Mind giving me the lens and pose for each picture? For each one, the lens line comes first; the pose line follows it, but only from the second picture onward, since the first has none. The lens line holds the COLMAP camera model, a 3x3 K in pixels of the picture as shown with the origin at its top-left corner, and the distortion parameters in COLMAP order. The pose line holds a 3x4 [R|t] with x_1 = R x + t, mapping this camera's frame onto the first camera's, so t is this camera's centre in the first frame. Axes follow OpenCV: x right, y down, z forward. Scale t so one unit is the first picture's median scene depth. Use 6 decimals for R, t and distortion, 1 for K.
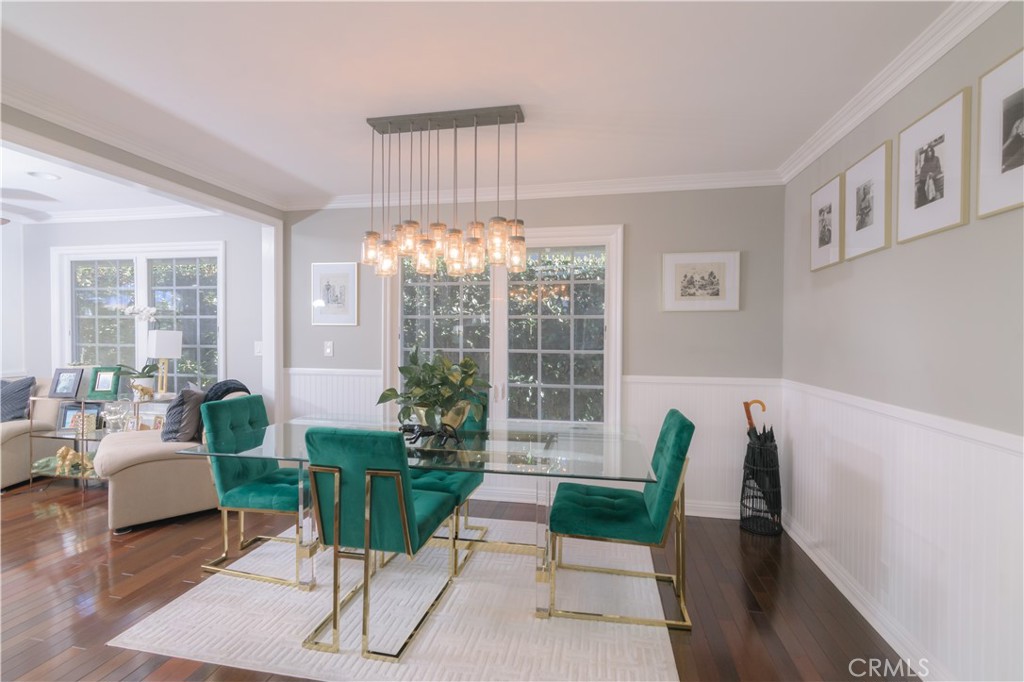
lens RADIAL K [[464.6, 0, 512.0], [0, 464.6, 341.0], [0, 0, 1]] dist [-0.000703, -0.000036]
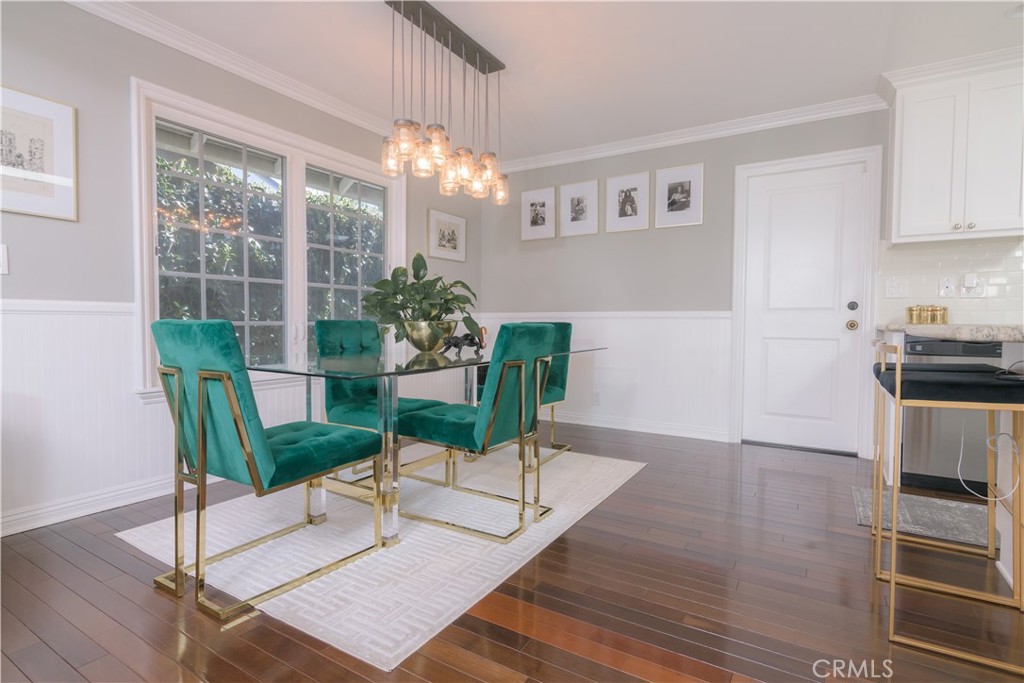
lens RADIAL K [[511.5, 0, 512.0], [0, 511.5, 341.5], [0, 0, 1]] dist [0.001821, 0.000668]
pose [[0.350679, -0.039983, 0.935642, -1.111575], [0.010769, 0.999194, 0.038662, 0.138514], [-0.936434, -0.003482, 0.350827, 0.455417]]
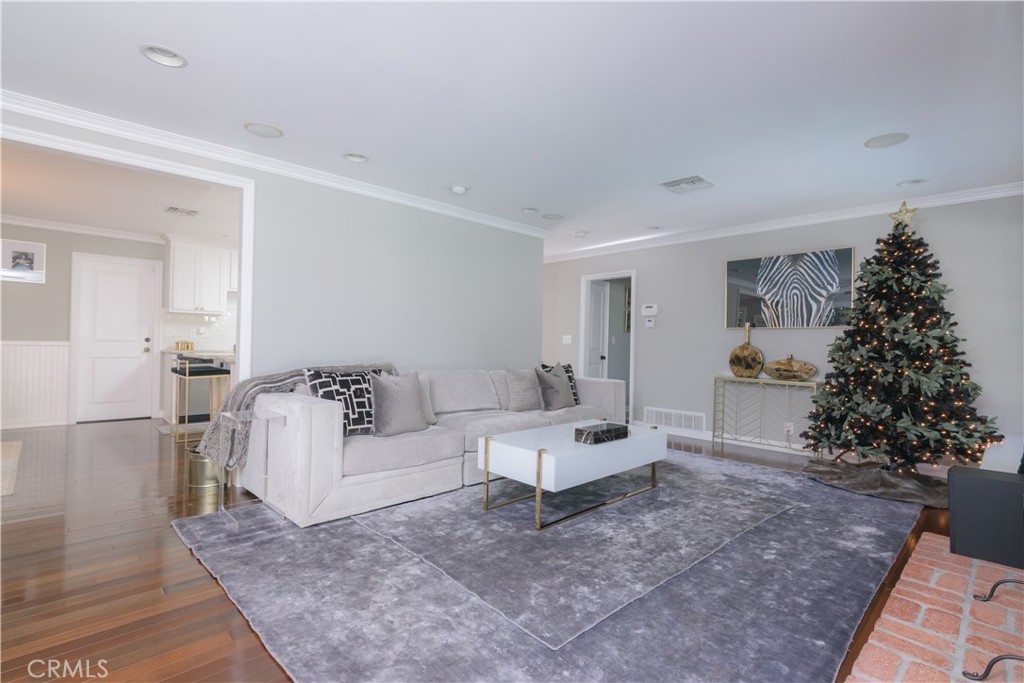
lens RADIAL K [[482.3, 0, 512.0], [0, 482.3, 341.5], [0, 0, 1]] dist [0.000555, 0.000203]
pose [[-0.815724, -0.018371, 0.578149, -2.485490], [-0.014814, 0.999831, 0.010870, 0.057774], [-0.578251, 0.000302, -0.815859, 1.031605]]
